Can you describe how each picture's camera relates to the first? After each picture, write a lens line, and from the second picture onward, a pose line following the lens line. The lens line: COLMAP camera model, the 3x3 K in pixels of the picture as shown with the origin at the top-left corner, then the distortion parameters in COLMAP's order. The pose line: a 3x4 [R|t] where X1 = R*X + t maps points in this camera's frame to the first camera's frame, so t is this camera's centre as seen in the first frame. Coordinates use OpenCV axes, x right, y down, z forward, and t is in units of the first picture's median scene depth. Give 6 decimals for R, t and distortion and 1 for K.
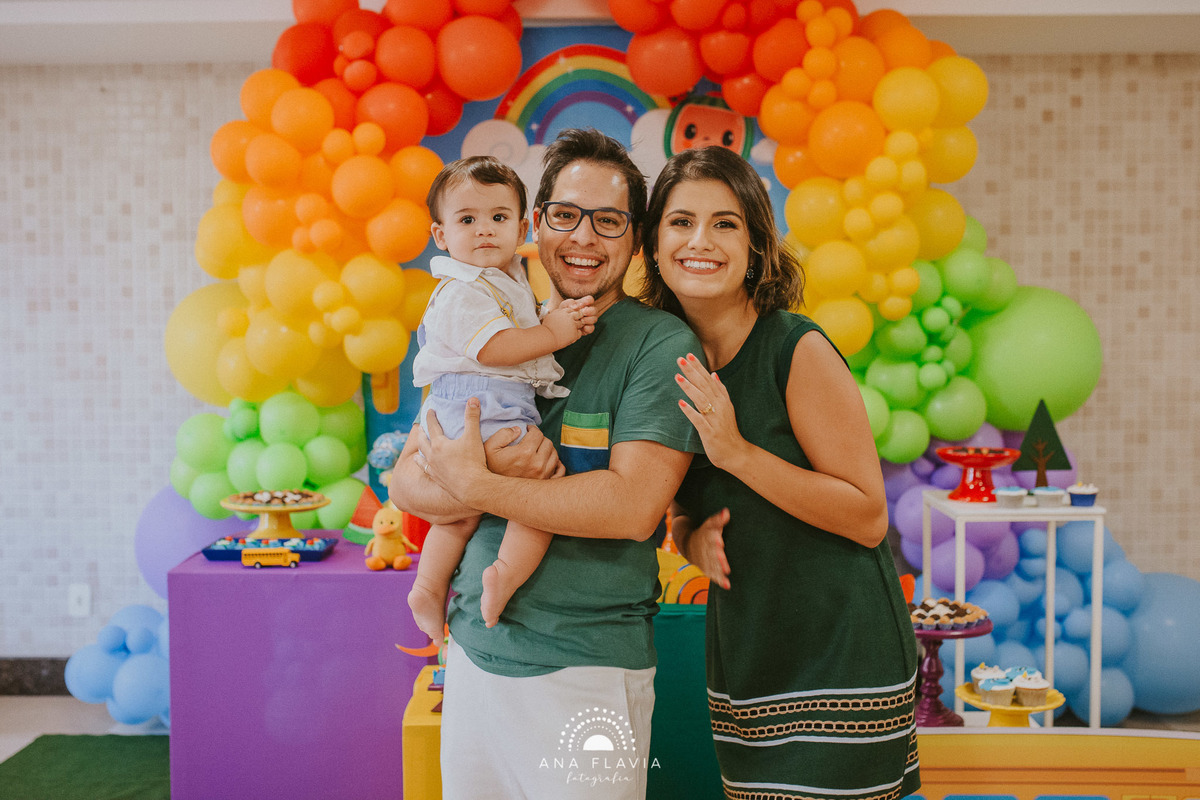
lens RADIAL K [[1219.0, 0, 600.3], [0, 1219.0, 381.6], [0, 0, 1]] dist [-0.070438, 0.102941]
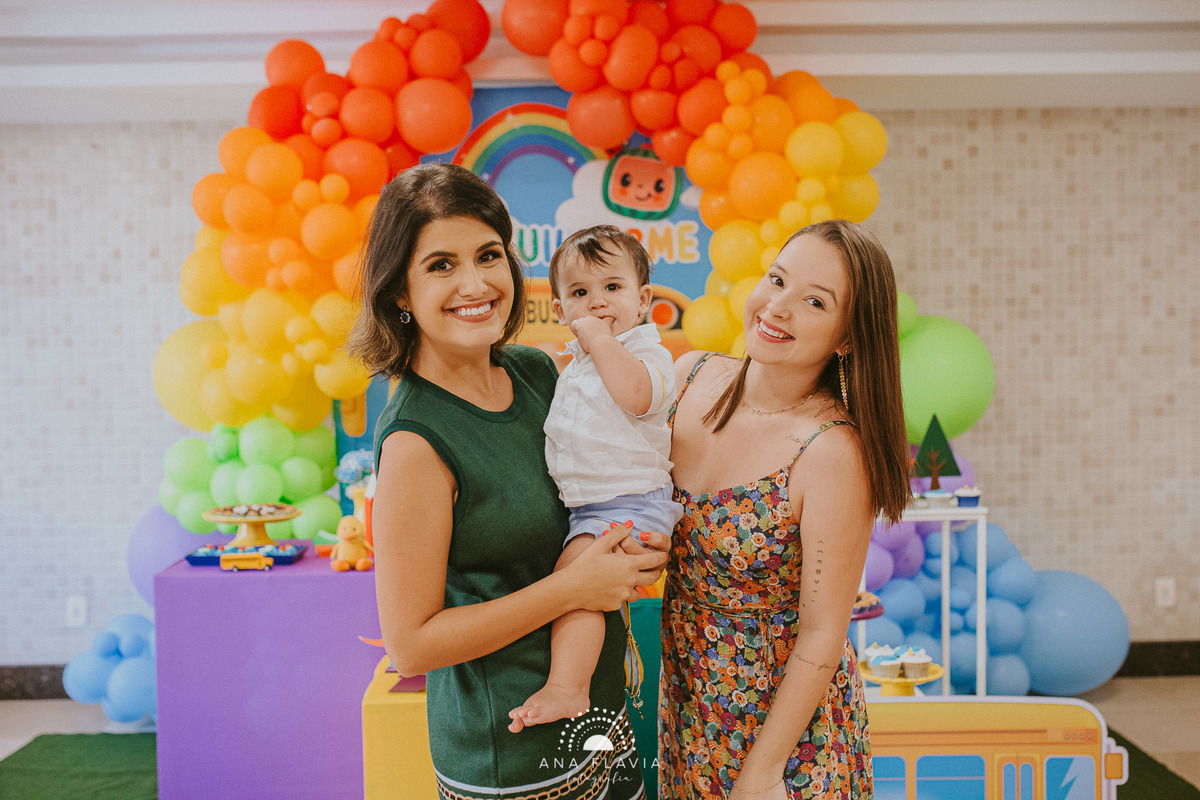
lens RADIAL K [[1137.8, 0, 602.2], [0, 1137.8, 405.0], [0, 0, 1]] dist [-0.065907, 0.089505]
pose [[0.999550, -0.011529, 0.027702, 0.021998], [0.011783, 0.999890, -0.009021, 0.010283], [-0.027595, 0.009344, 0.999576, -0.041183]]
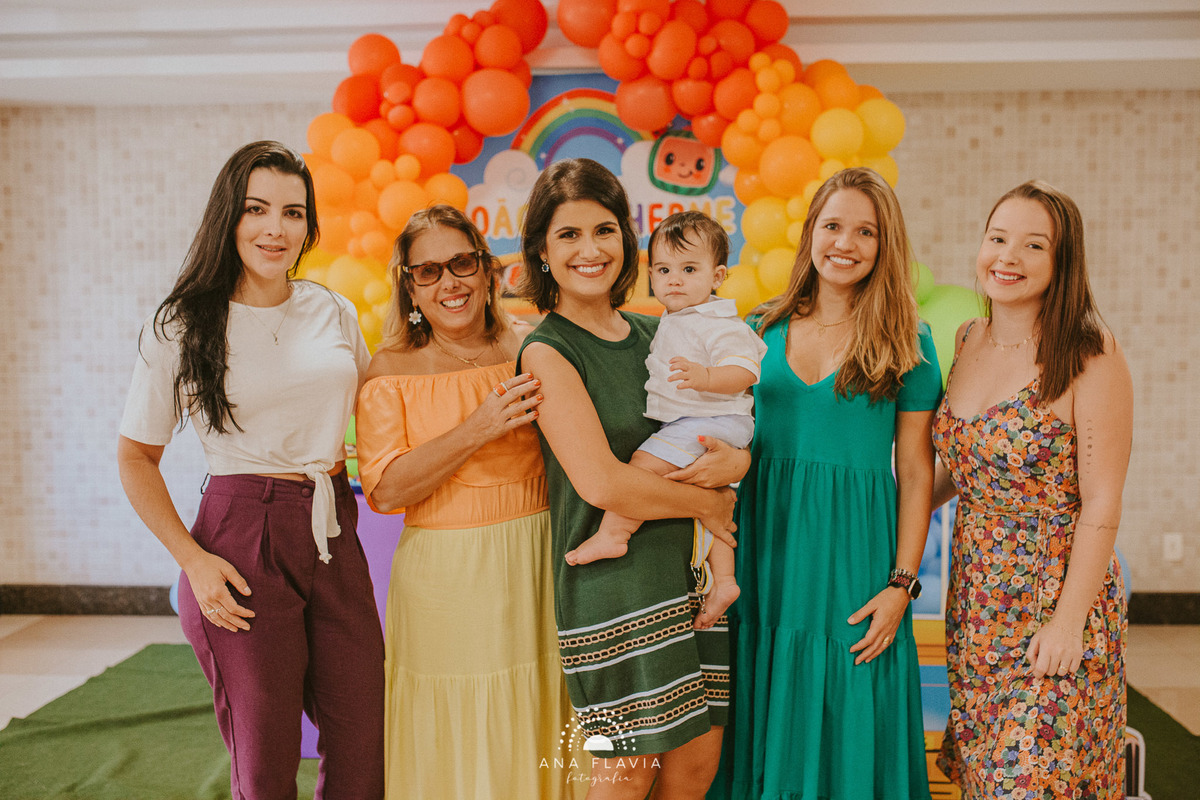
lens RADIAL K [[1137.8, 0, 602.2], [0, 1137.8, 405.0], [0, 0, 1]] dist [-0.065907, 0.089505]
pose [[0.999242, 0.004293, -0.038689, 0.053477], [-0.003434, 0.999746, 0.022252, 0.018627], [0.038774, -0.022102, 0.999004, -0.161780]]
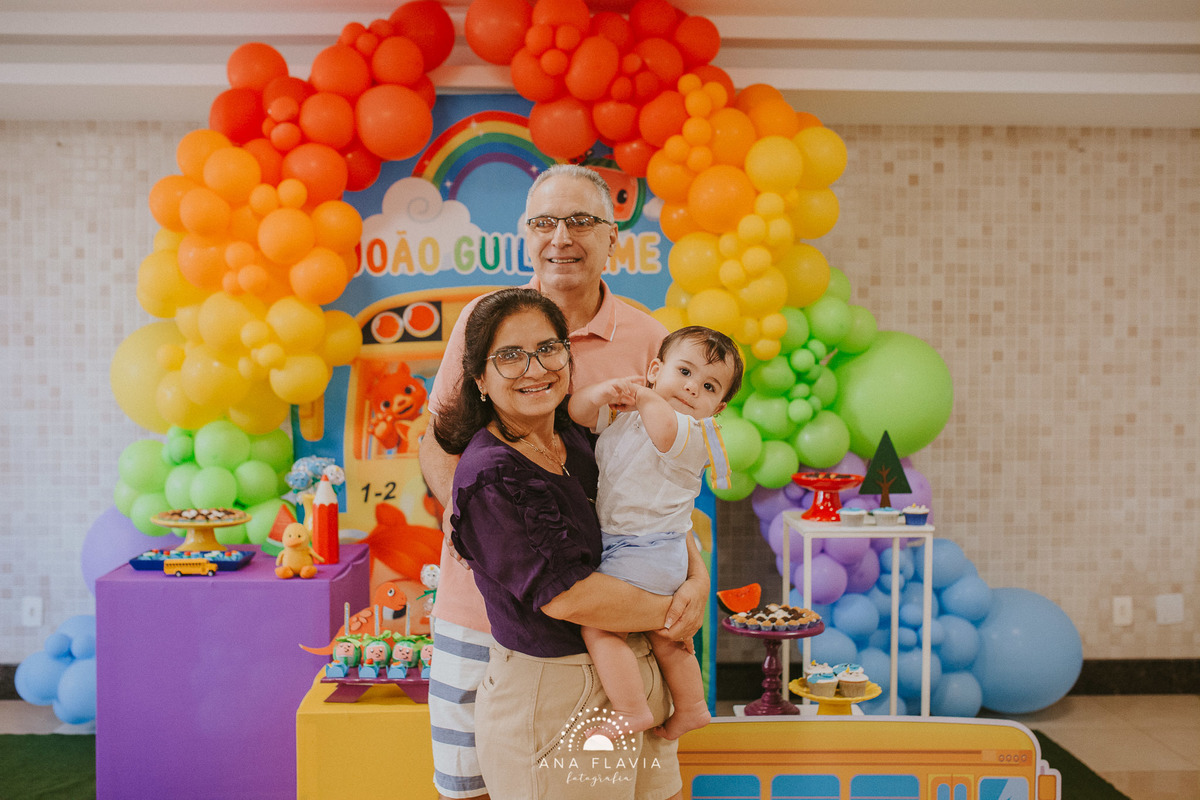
lens RADIAL K [[1137.8, 0, 602.2], [0, 1137.8, 405.0], [0, 0, 1]] dist [-0.065907, 0.089505]
pose [[0.999255, 0.007322, 0.037888, 0.050376], [-0.006882, 0.999907, -0.011746, 0.004027], [-0.037970, 0.011477, 0.999213, -0.041962]]
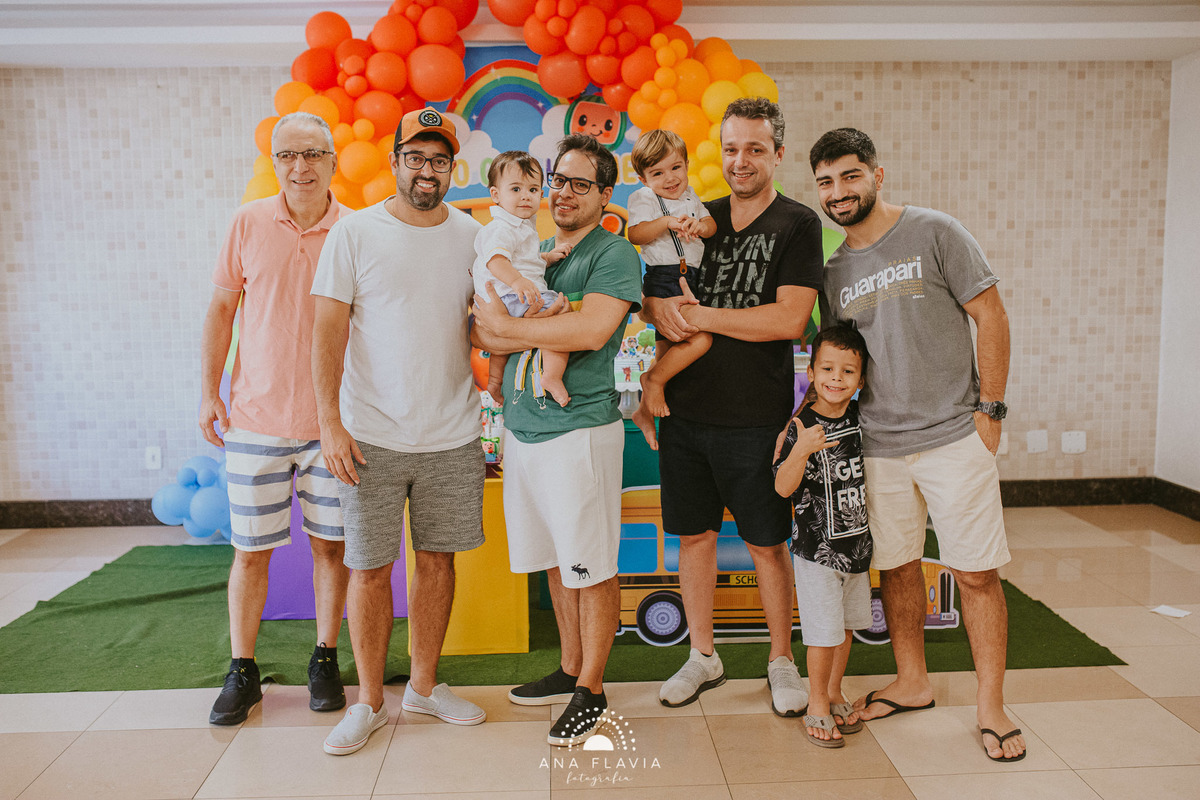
lens RADIAL K [[1137.8, 0, 602.2], [0, 1137.8, 405.0], [0, 0, 1]] dist [-0.065907, 0.089505]
pose [[0.998471, -0.013285, 0.053667, 0.021094], [0.009326, 0.997261, 0.073368, 0.034690], [-0.054495, -0.072755, 0.995860, -0.384822]]
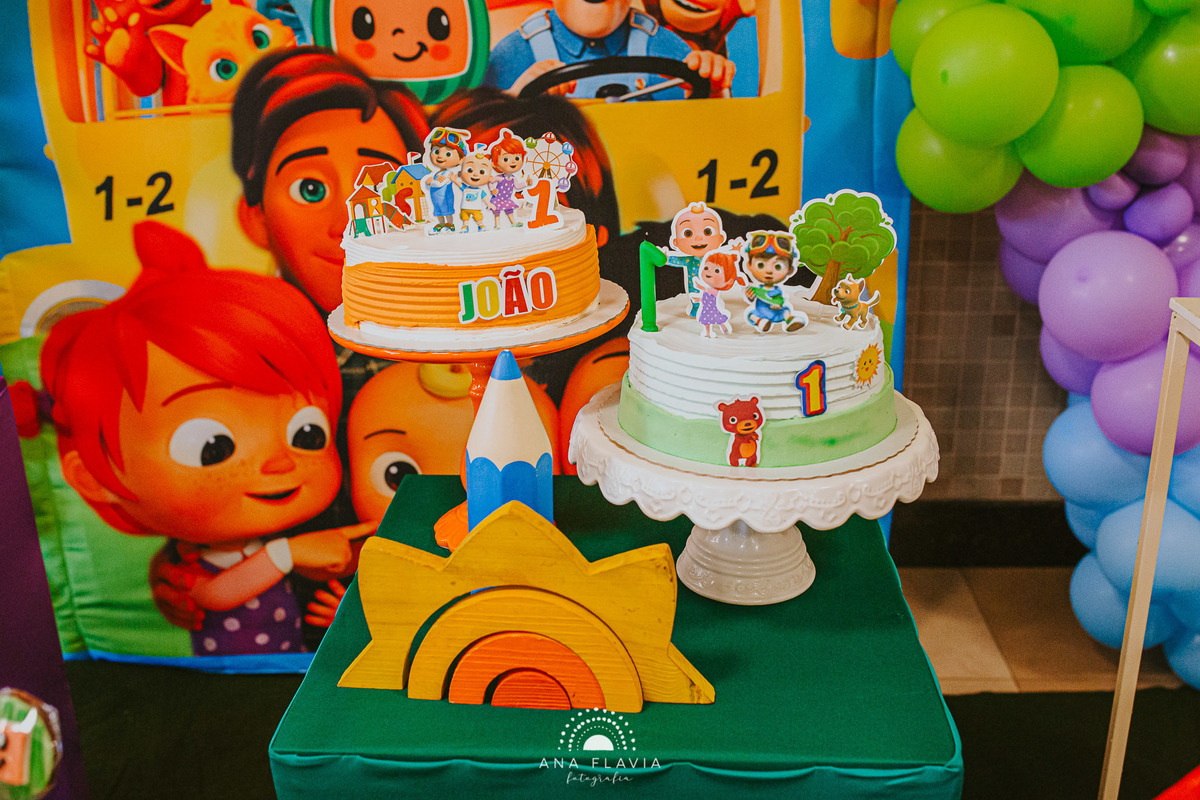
lens RADIAL K [[1211.4, 0, 598.2], [0, 1211.4, 406.0], [0, 0, 1]] dist [-0.068131, 0.101450]
pose [[0.999535, 0.002237, -0.030402, 0.087324], [0.006912, 0.954694, 0.297507, 0.011641], [0.029690, -0.297579, 0.954235, 0.548463]]
